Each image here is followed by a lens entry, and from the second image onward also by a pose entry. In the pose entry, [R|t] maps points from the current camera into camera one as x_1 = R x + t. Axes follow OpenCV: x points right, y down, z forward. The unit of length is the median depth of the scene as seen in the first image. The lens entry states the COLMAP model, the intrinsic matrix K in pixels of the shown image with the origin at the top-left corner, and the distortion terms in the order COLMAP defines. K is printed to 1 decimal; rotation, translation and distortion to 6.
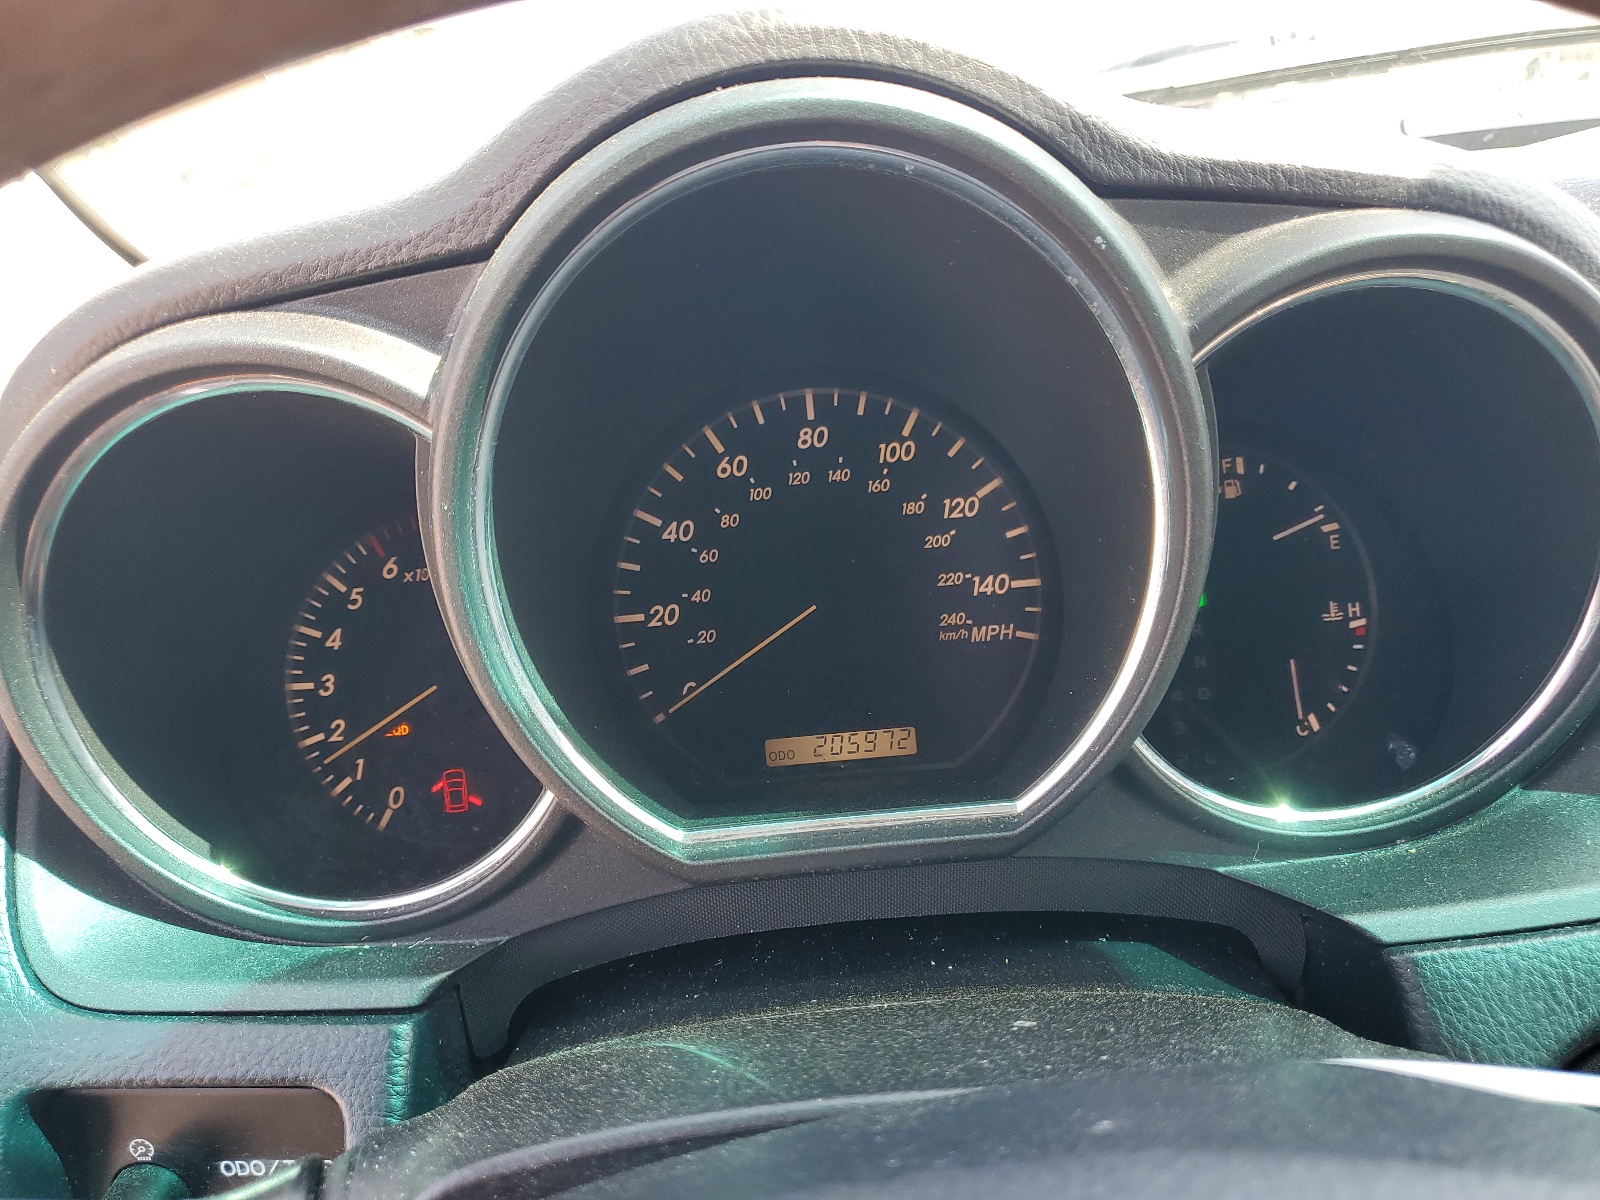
lens RADIAL K [[1202.3, 0, 800.9], [0, 1202.3, 600.3], [0, 0, 1]] dist [0.014148, 0.001975]
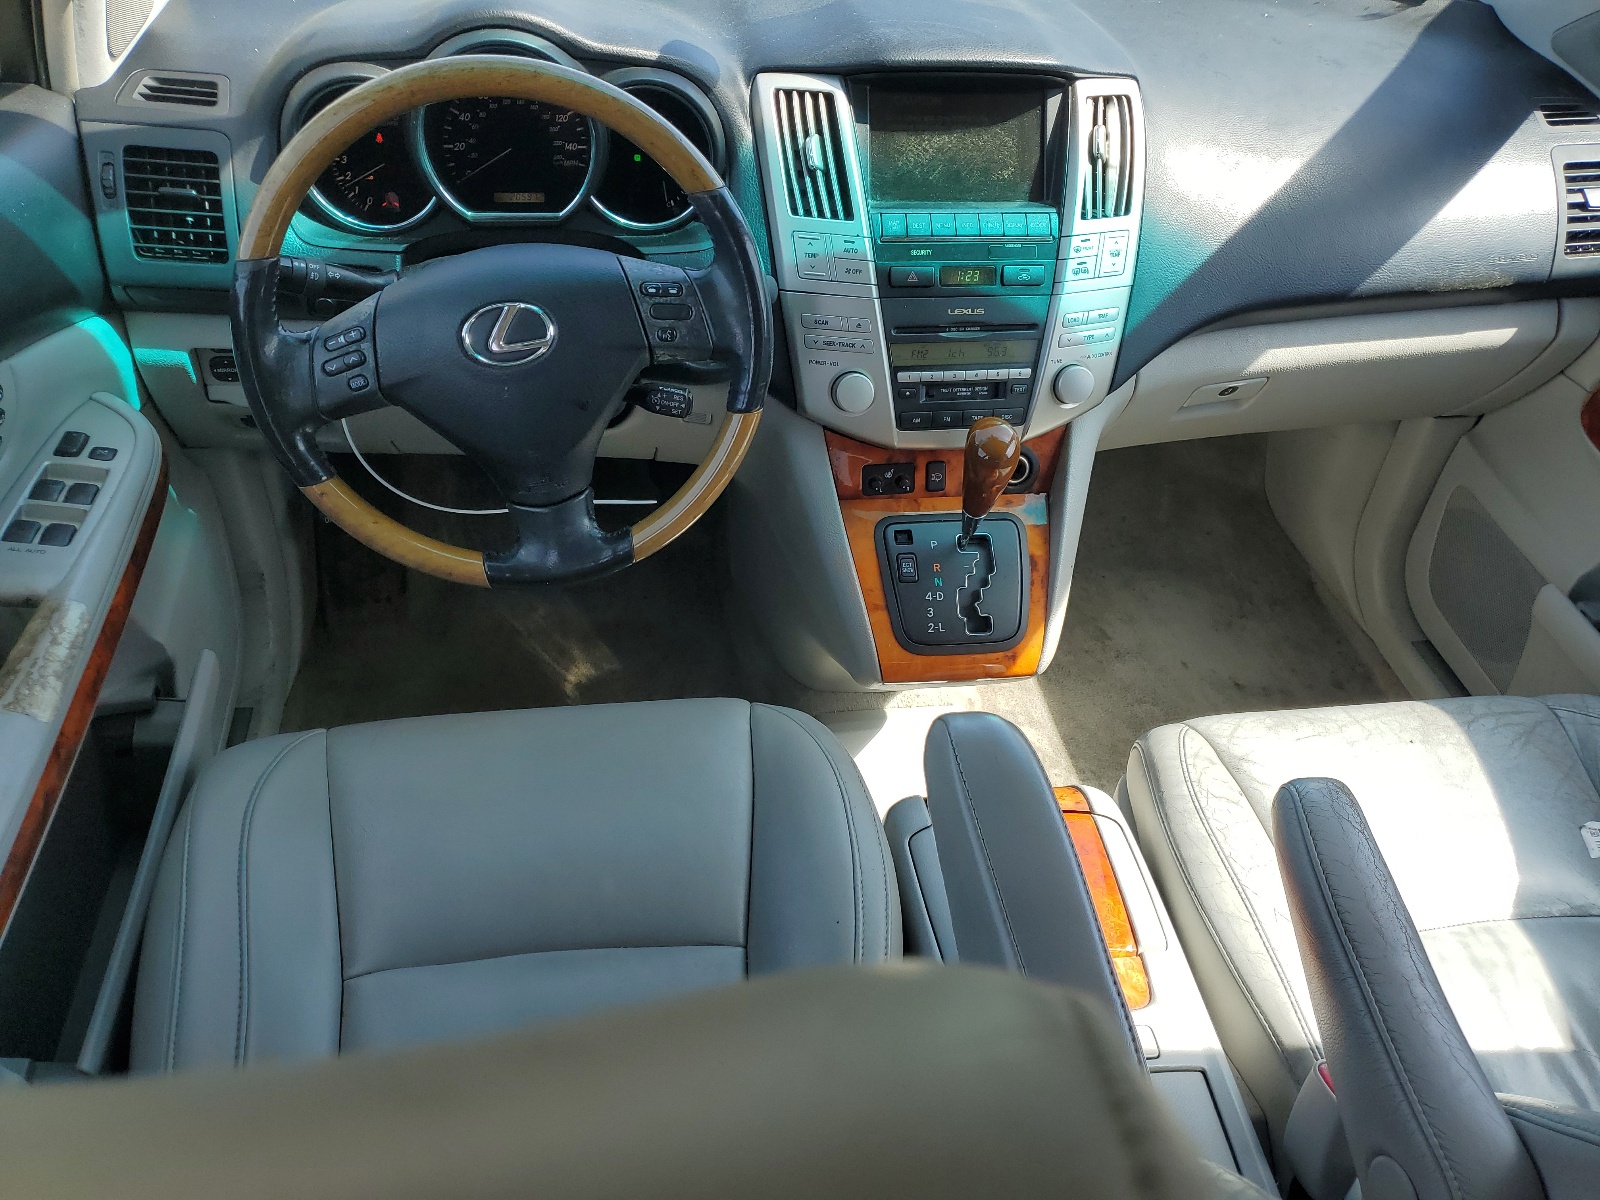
lens RADIAL K [[1202.3, 0, 799.0], [0, 1202.3, 605.1], [0, 0, 1]] dist [0.014148, 0.001975]
pose [[0.976578, 0.021202, 0.214117, 0.122164], [-0.102071, 0.921683, 0.374275, -0.190637], [-0.189412, -0.387363, 0.902260, -3.047645]]
